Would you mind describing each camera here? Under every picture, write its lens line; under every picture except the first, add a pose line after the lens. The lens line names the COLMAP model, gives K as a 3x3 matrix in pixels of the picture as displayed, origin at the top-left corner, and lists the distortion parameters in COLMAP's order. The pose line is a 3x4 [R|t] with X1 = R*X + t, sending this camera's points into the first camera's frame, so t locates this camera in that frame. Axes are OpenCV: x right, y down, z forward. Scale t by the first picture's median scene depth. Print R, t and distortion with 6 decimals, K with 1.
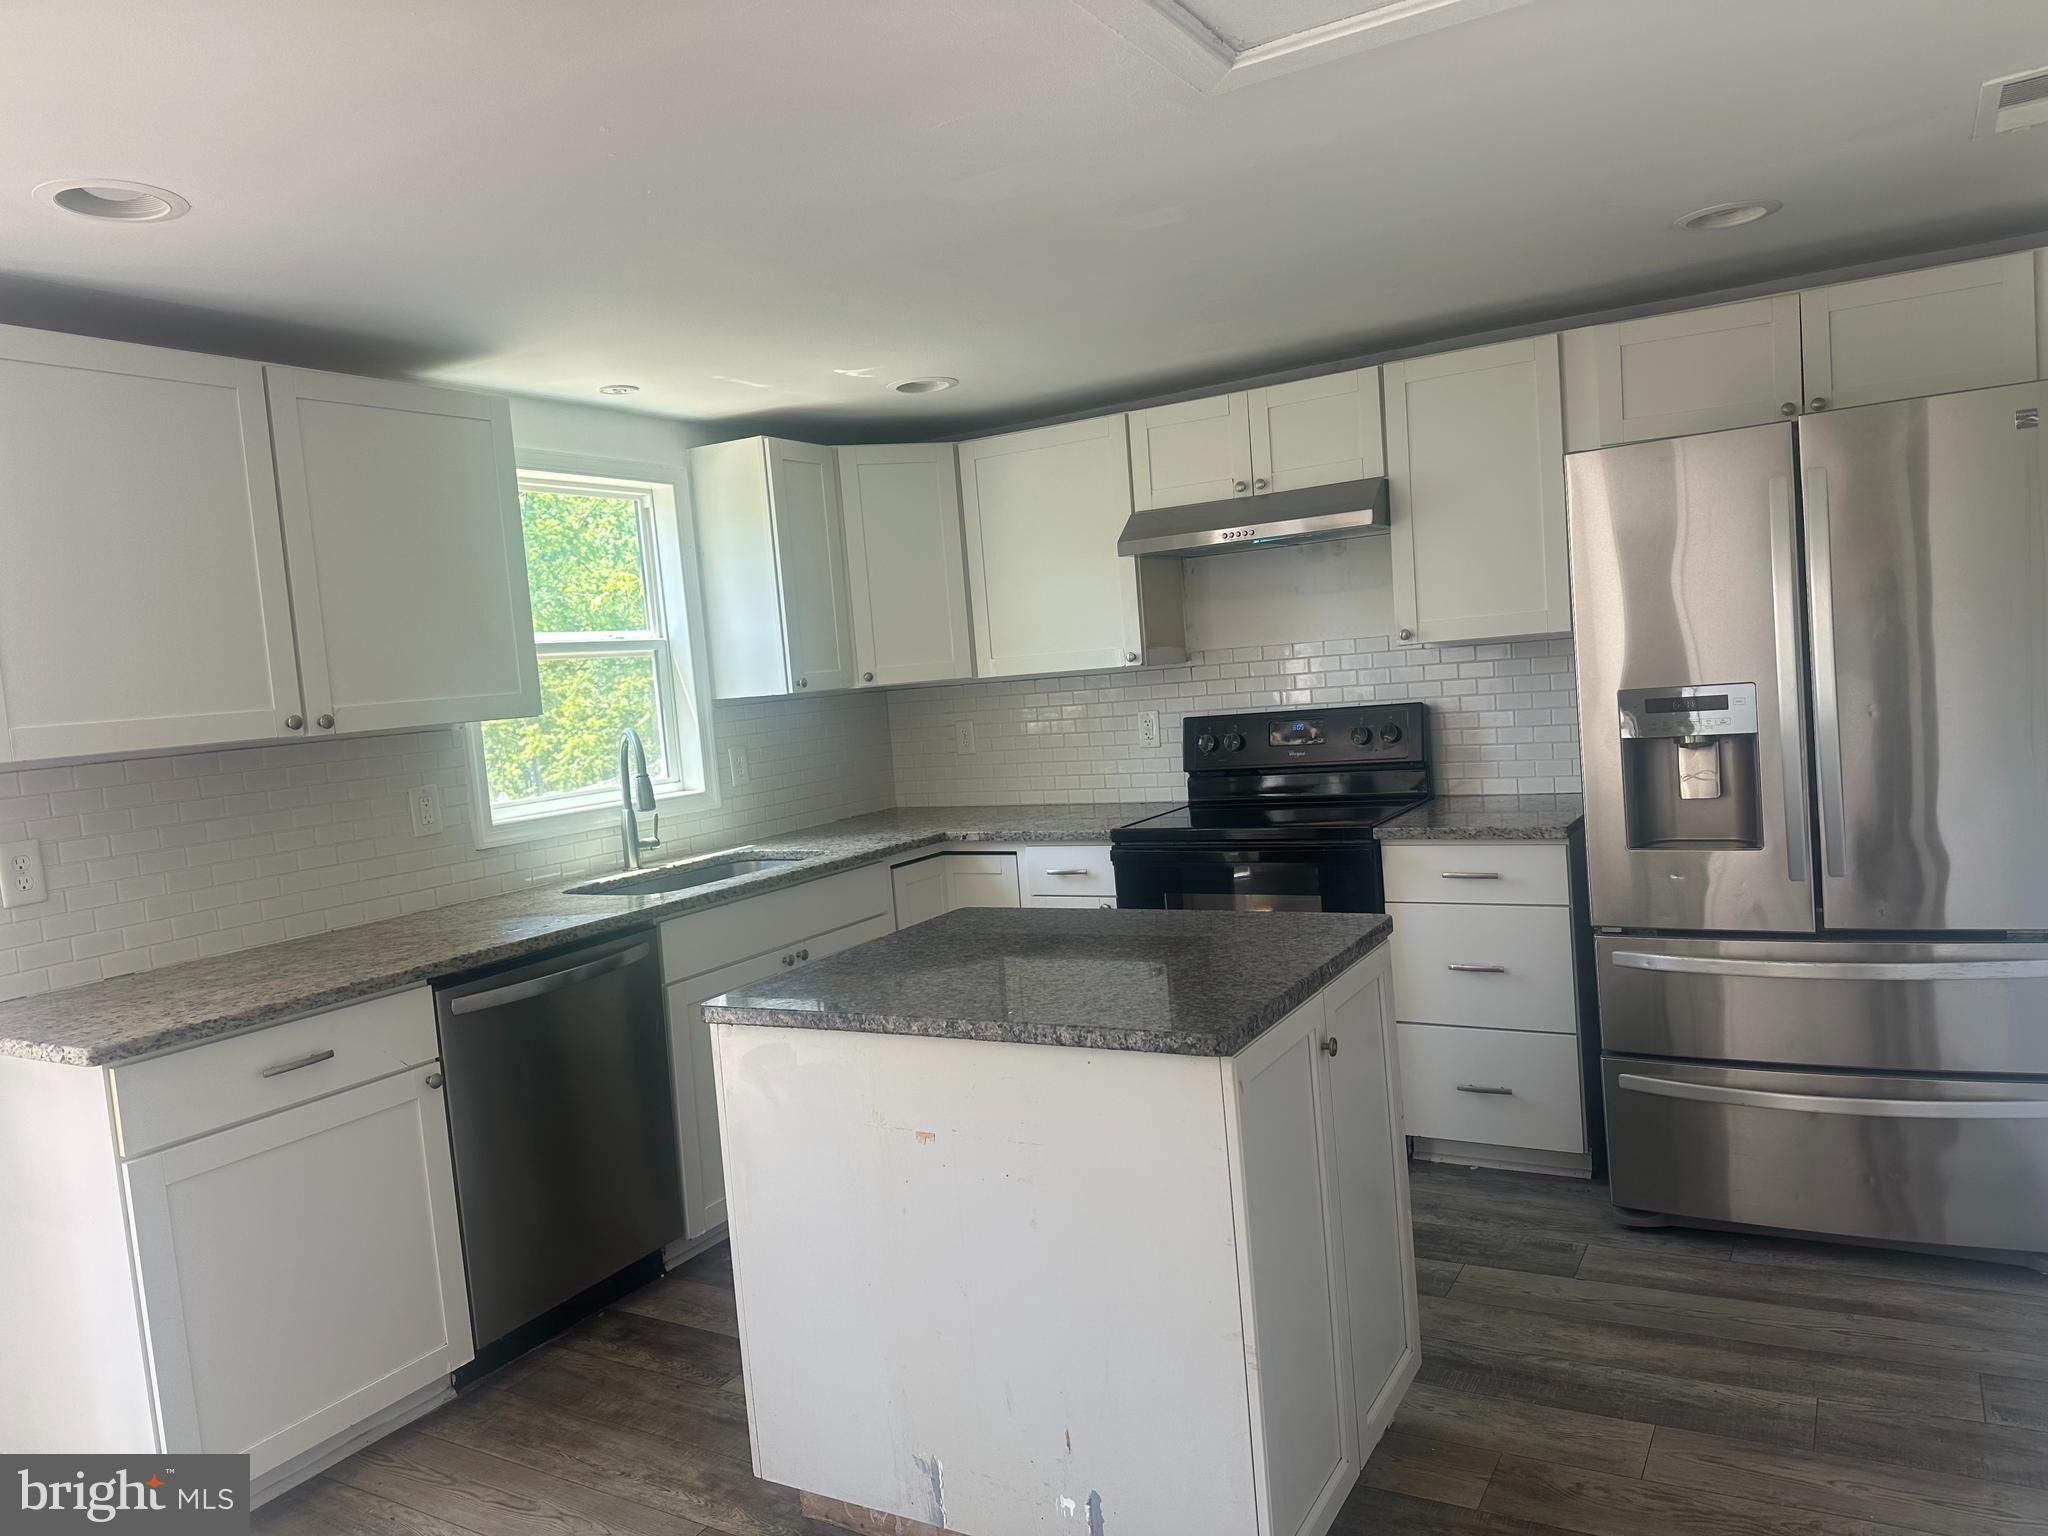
lens RADIAL K [[1451.7, 0, 1024.0], [0, 1451.7, 768.0], [0, 0, 1]] dist [0.114893, -0.177741]
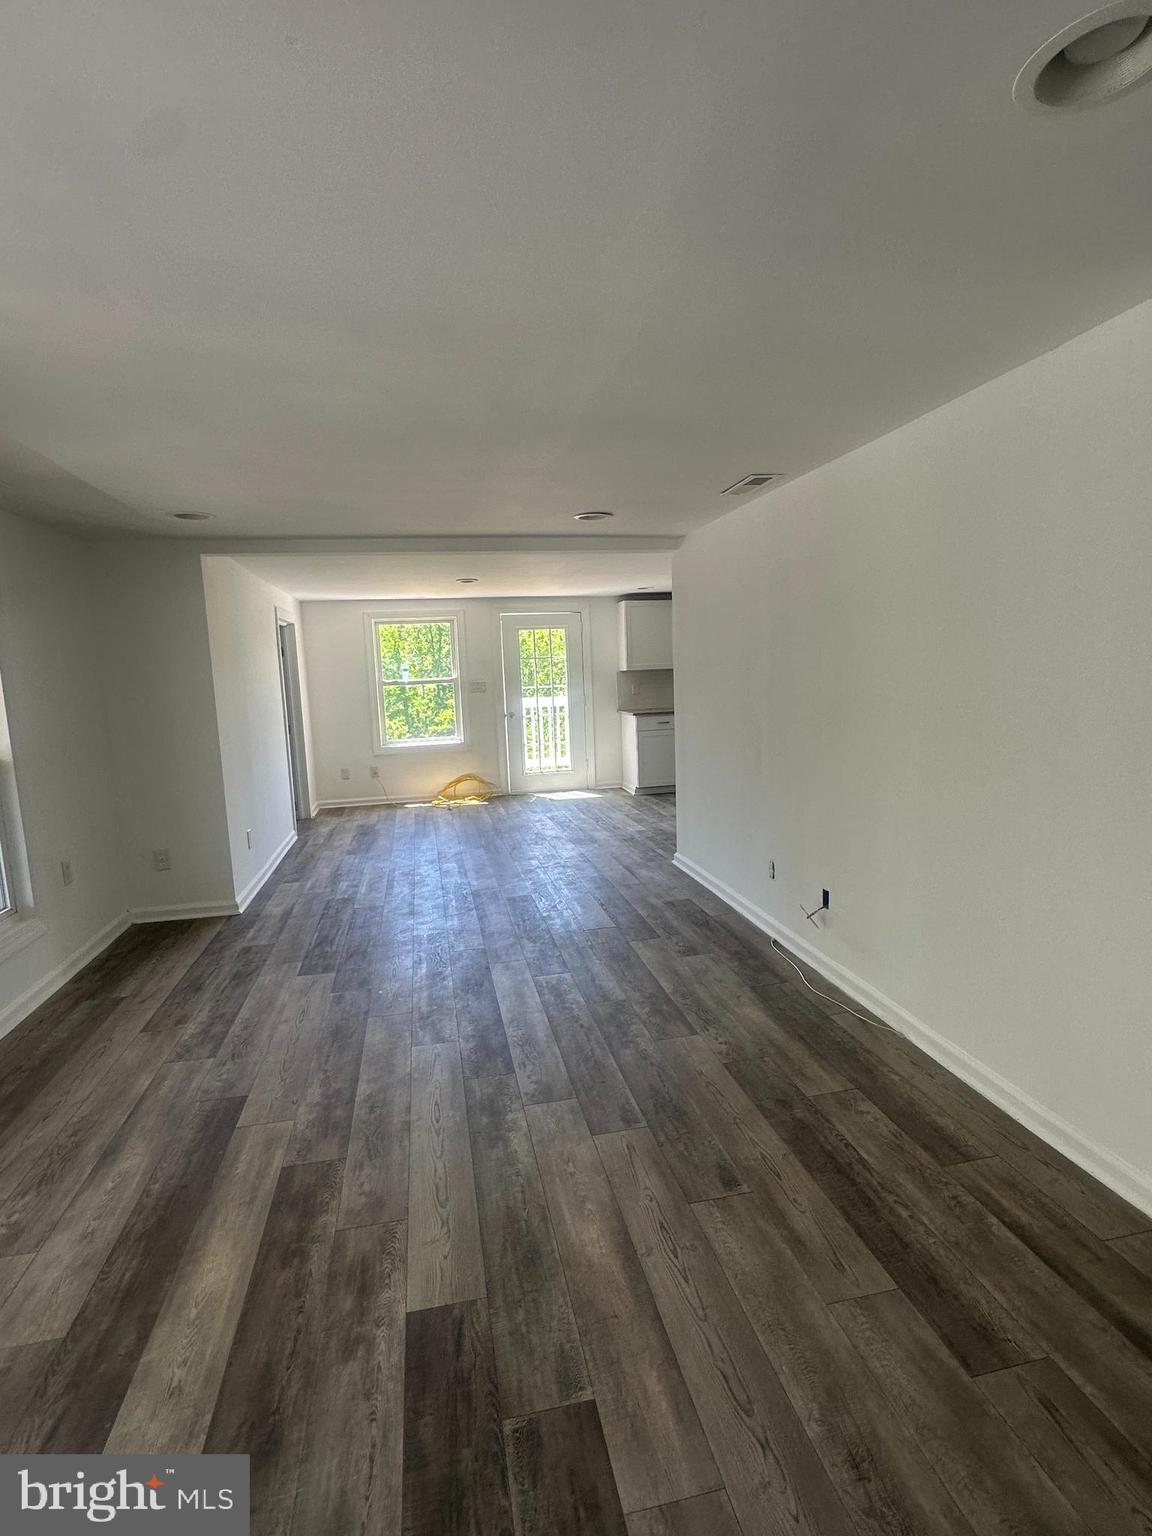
lens RADIAL K [[754.6, 0, 576.0], [0, 754.6, 768.0], [0, 0, 1]] dist [-0.000084, 0.000917]
pose [[0.686100, 0.150155, -0.711843, 1.093584], [-0.072445, 0.987706, 0.138520, -0.015602], [0.723891, -0.043469, 0.688543, -1.025413]]
